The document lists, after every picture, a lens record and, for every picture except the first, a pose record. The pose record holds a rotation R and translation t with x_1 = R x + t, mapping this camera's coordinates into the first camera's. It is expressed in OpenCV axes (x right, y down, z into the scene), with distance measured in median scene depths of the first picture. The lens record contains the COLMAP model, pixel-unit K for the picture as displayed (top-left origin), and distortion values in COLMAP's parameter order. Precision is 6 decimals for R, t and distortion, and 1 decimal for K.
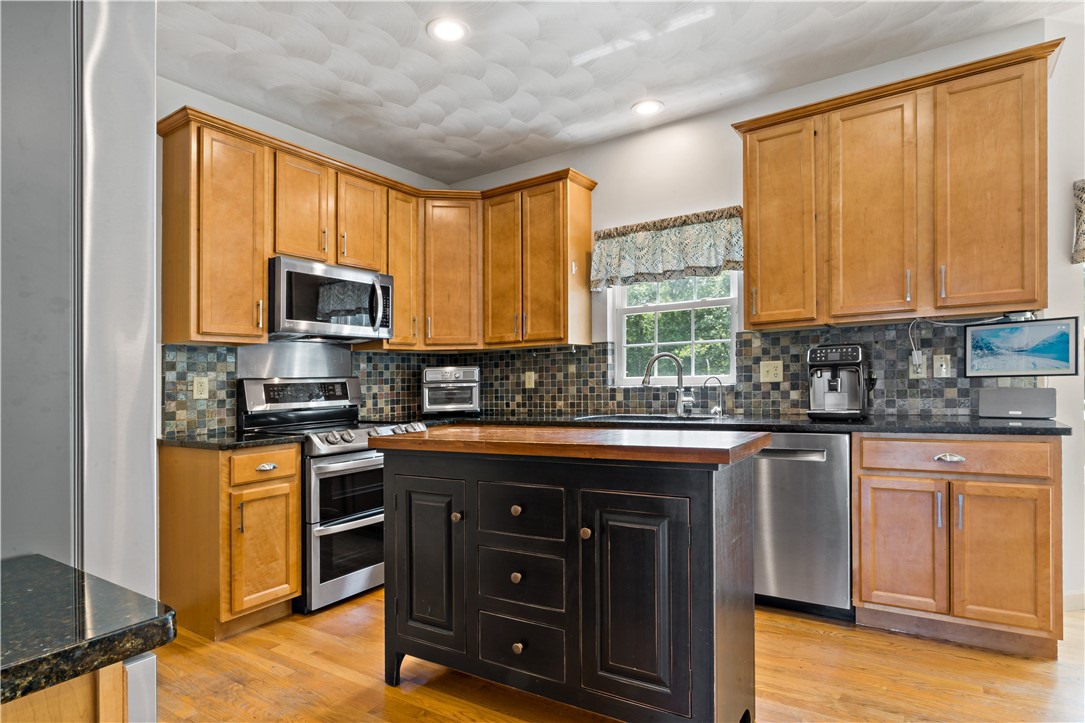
lens RADIAL K [[599.1, 0, 532.0], [0, 599.1, 378.0], [0, 0, 1]] dist [-0.014400, 0.005997]
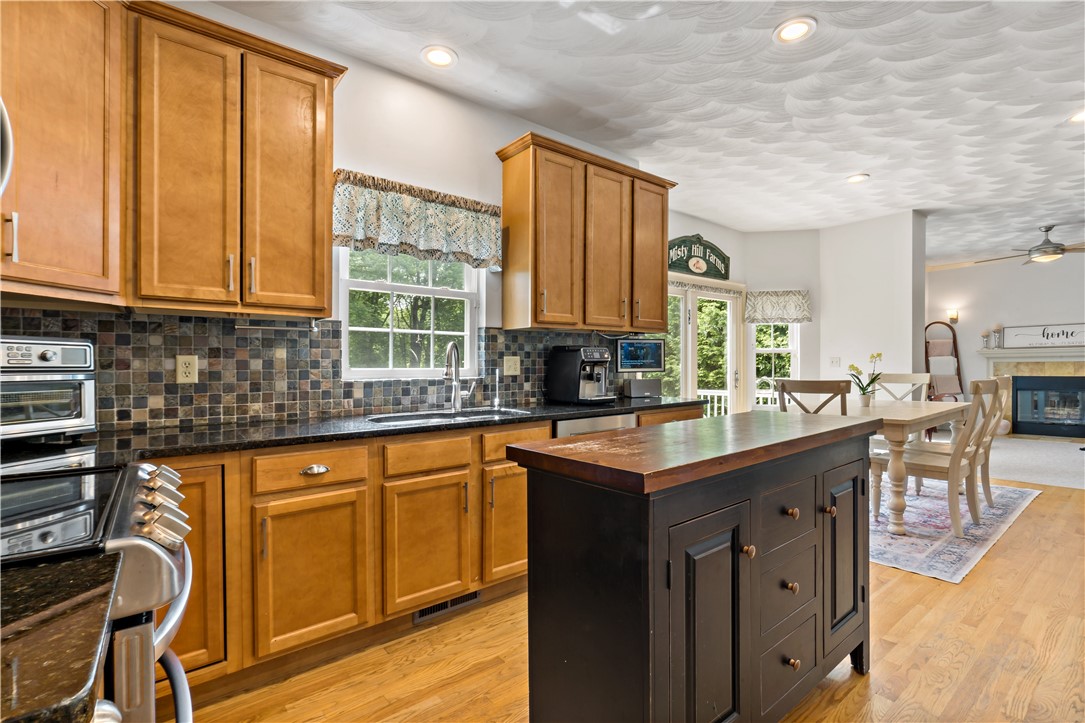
lens RADIAL K [[507.4, 0, 576.9], [0, 507.4, 377.1], [0, 0, 1]] dist [0.000985, 0.001310]
pose [[0.274314, 0.005288, 0.961626, -0.464566], [-0.005101, 0.999979, -0.004044, 0.013216], [-0.961627, -0.003796, 0.274335, 0.615321]]
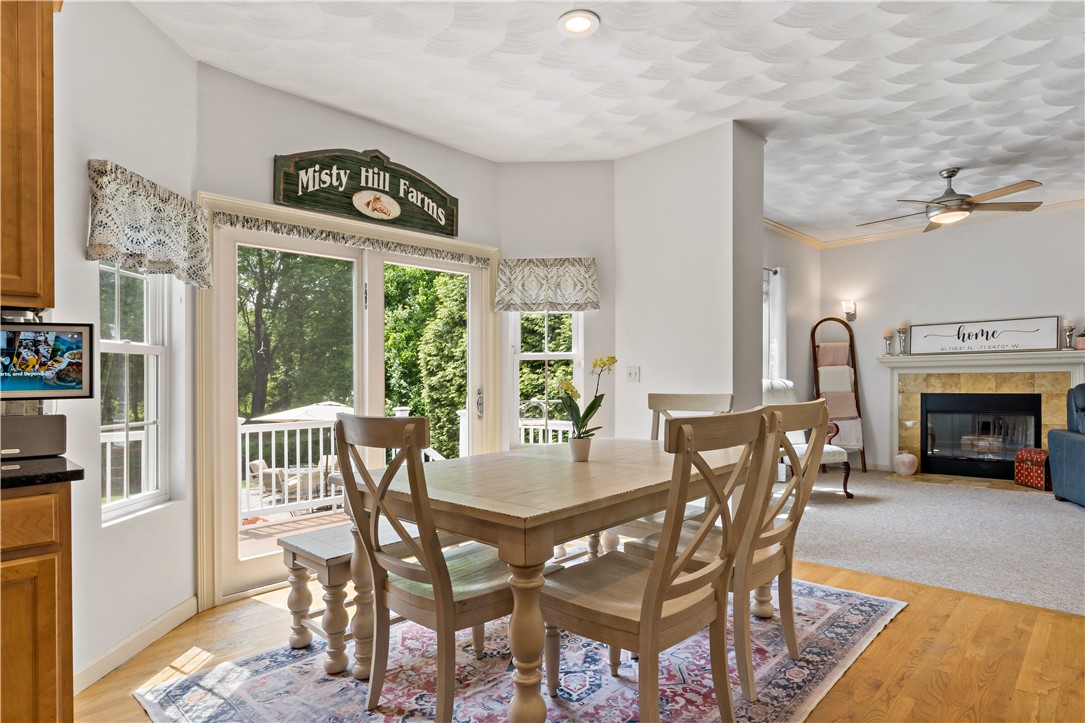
lens RADIAL K [[599.1, 0, 555.9], [0, 599.1, 397.1], [0, 0, 1]] dist [-0.014400, 0.005997]
pose [[0.173615, -0.004247, 0.984805, 0.174772], [-0.000276, 0.999990, 0.004361, -0.006758], [-0.984814, -0.001029, 0.173612, 0.181558]]
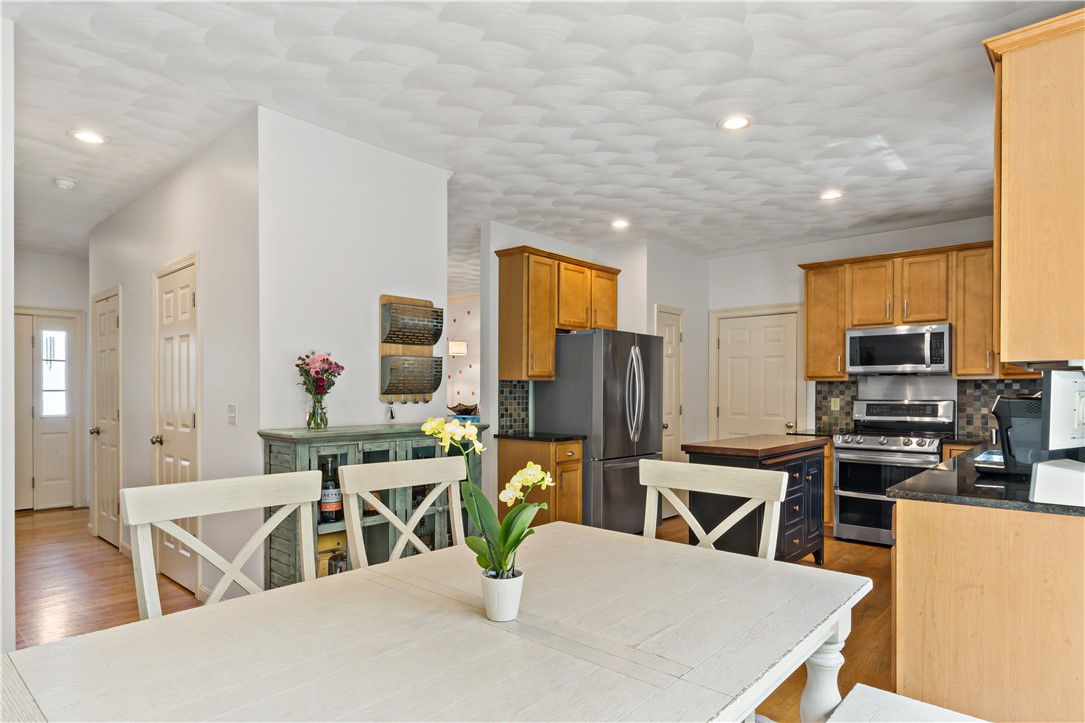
lens RADIAL K [[599.1, 0, 538.6], [0, 599.1, 369.0], [0, 0, 1]] dist [-0.014400, 0.005997]
pose [[-0.149073, -0.008074, -0.988793, 1.268240], [0.012745, 0.999868, -0.010086, -0.078232], [0.988744, -0.014106, -0.148951, 0.357060]]
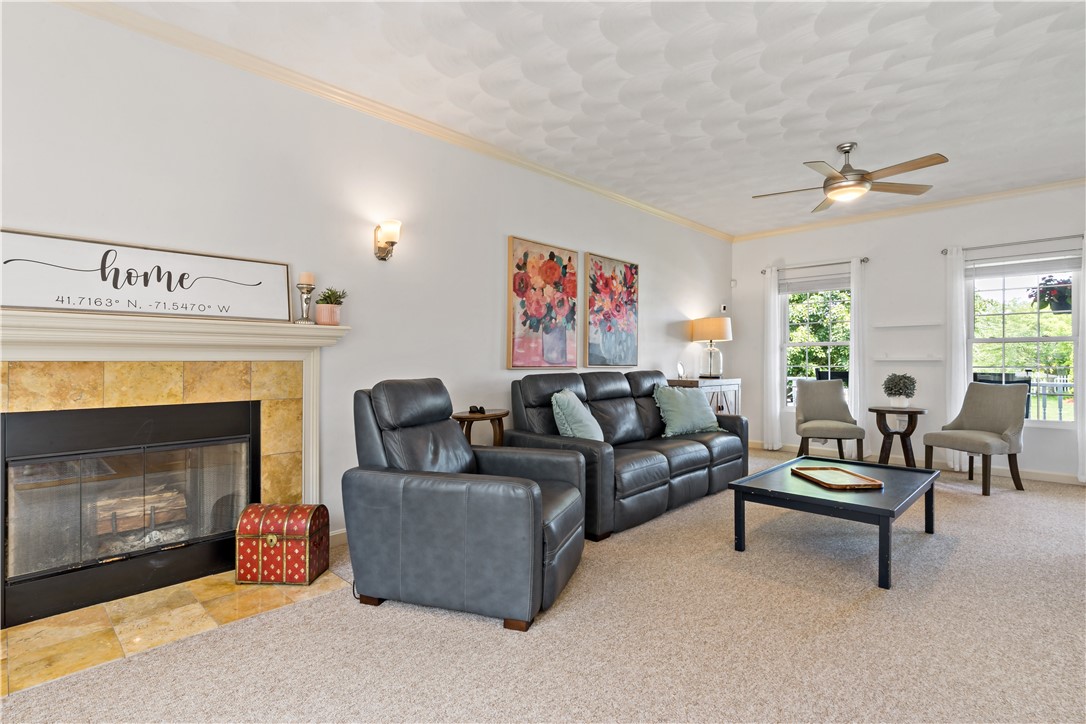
lens RADIAL K [[526.1, 0, 543.0], [0, 526.1, 355.5], [0, 0, 1]] dist [-0.016839, 0.004854]
pose [[-0.983957, 0.033313, 0.175270, 1.539689], [0.028962, 0.999207, -0.027324, -0.045158], [-0.176041, -0.021809, -0.984141, -0.162682]]
